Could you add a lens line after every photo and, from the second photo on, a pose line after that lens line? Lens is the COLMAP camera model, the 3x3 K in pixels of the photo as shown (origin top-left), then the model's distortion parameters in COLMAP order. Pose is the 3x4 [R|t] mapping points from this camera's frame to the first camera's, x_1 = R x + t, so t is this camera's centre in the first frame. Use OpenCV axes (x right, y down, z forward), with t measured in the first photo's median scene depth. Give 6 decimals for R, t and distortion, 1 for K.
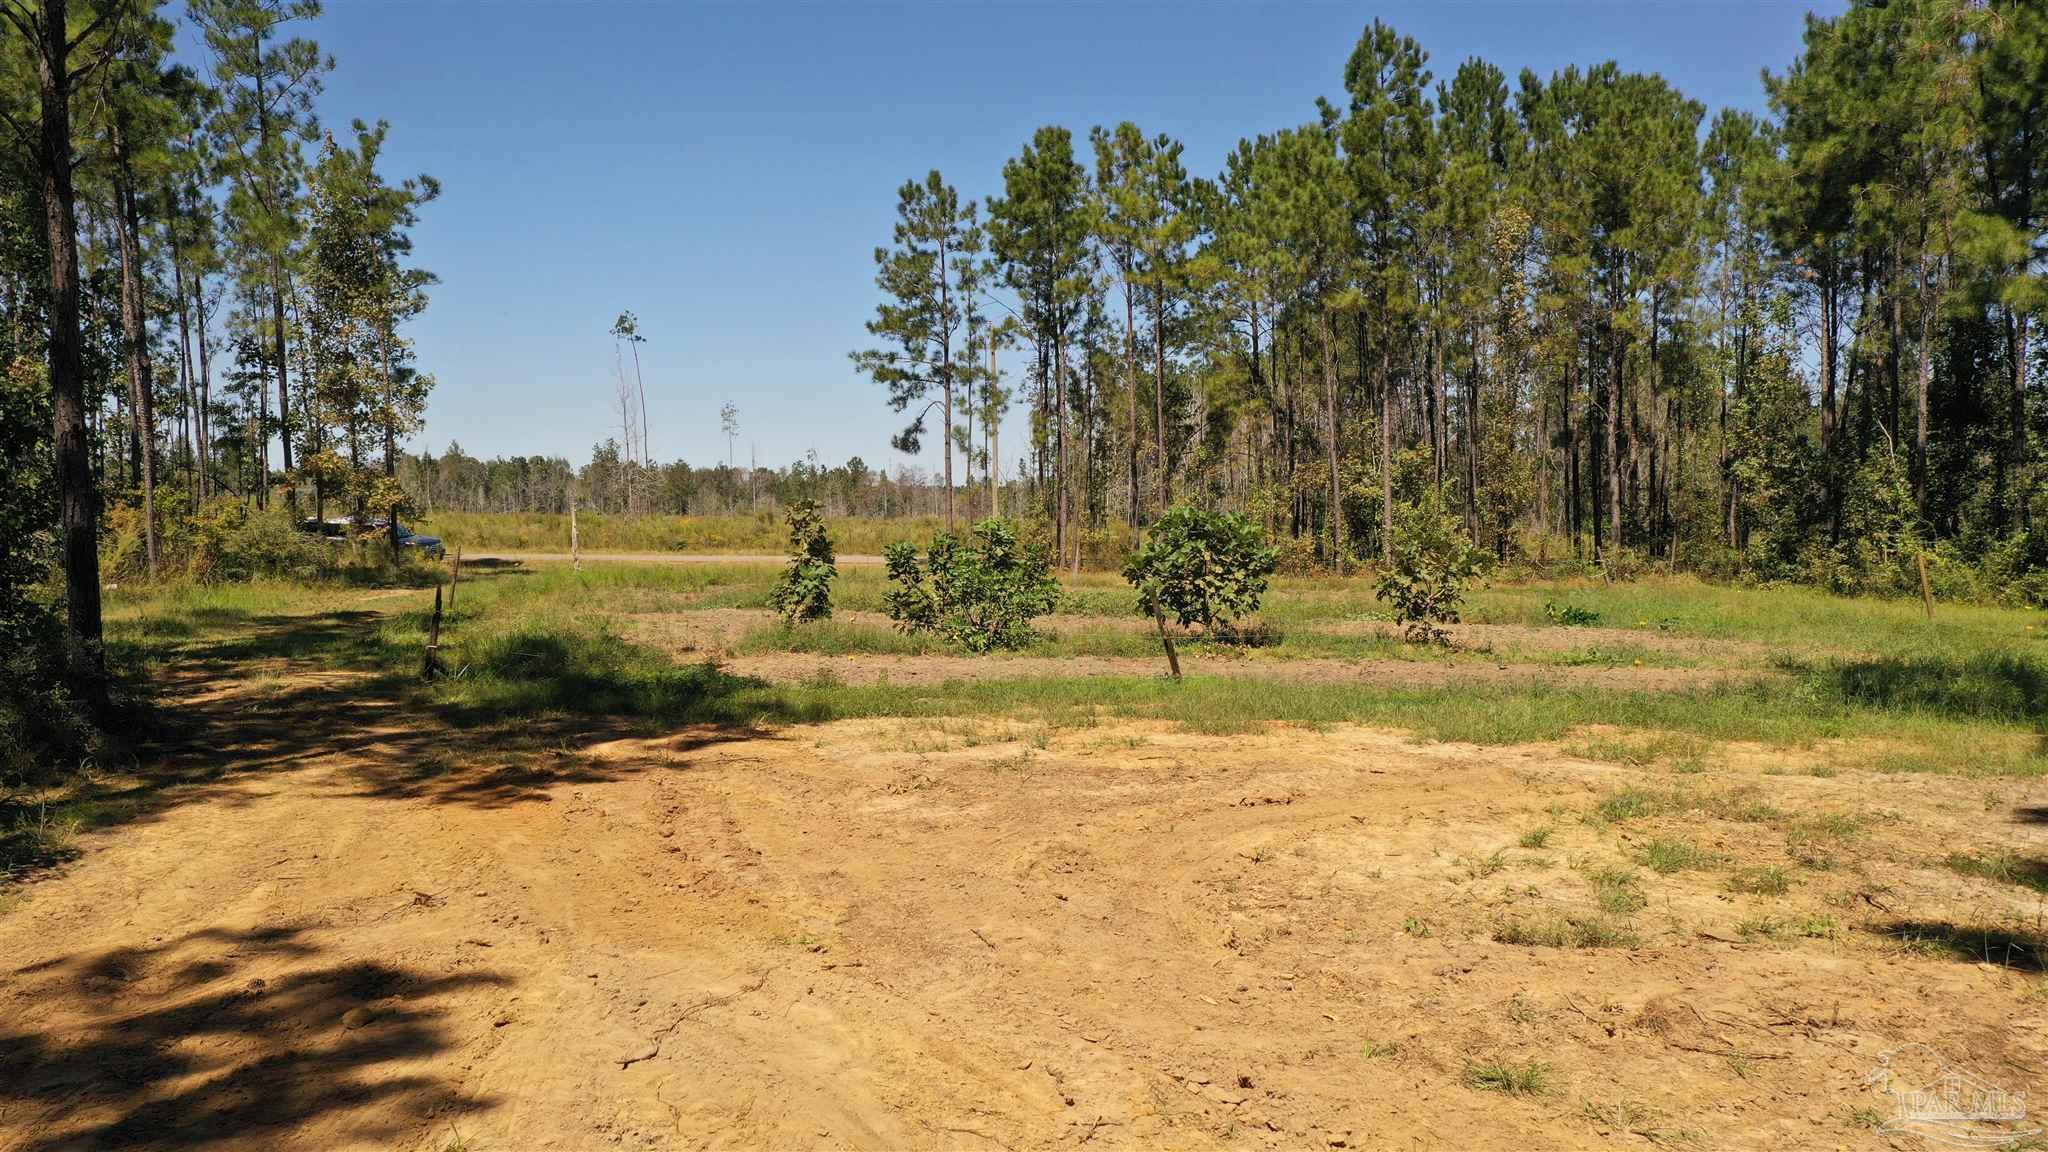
lens RADIAL K [[1681.3, 0, 1024.0], [0, 1681.3, 576.0], [0, 0, 1]] dist [0.014448, 0.003188]
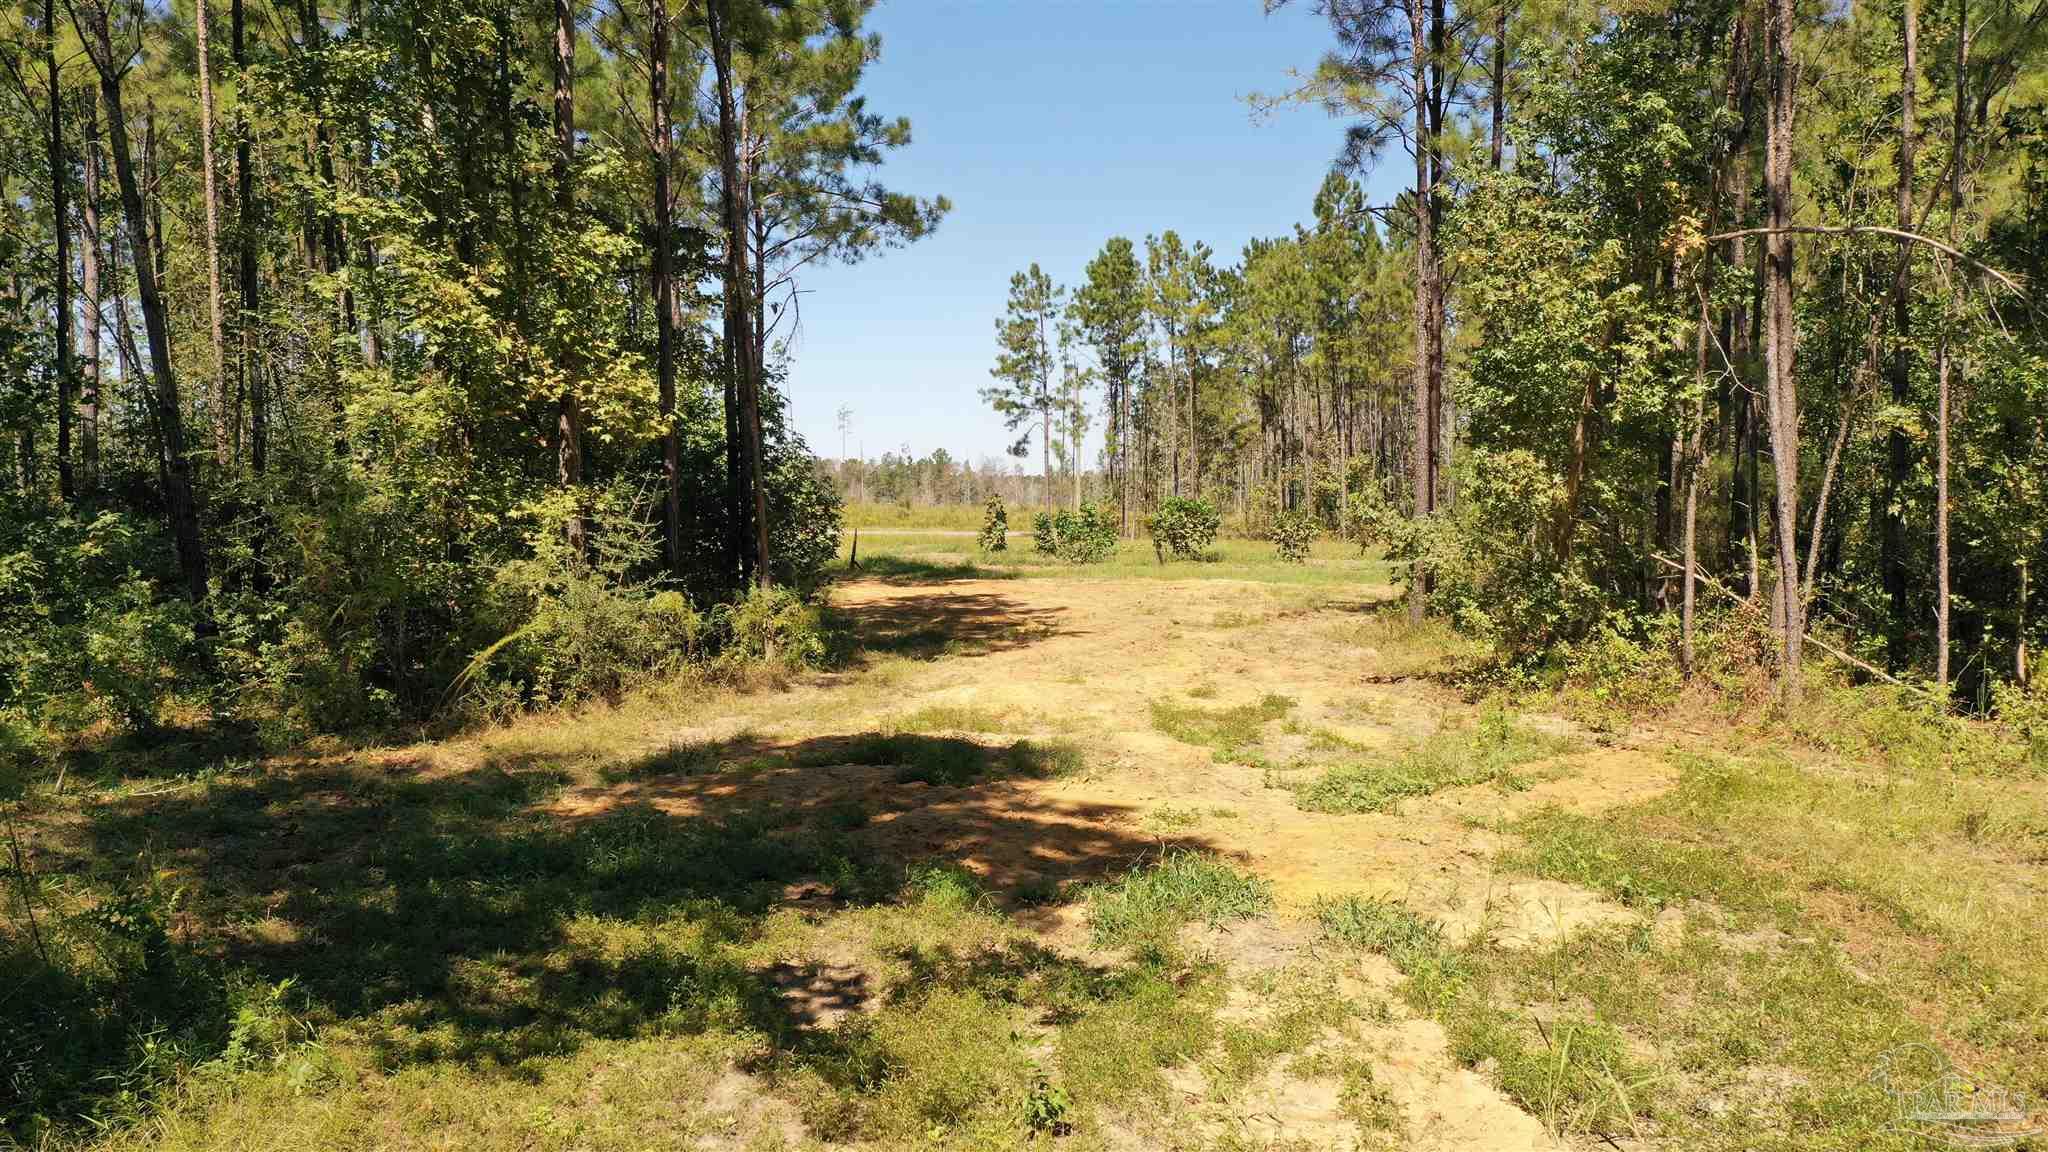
lens RADIAL K [[1681.3, 0, 1024.0], [0, 1681.3, 576.0], [0, 0, 1]] dist [0.014448, 0.003188]
pose [[0.998928, -0.001699, -0.046255, 0.001622], [0.002017, 0.999975, 0.006847, 0.016545], [0.046242, -0.006933, 0.998906, -0.439596]]
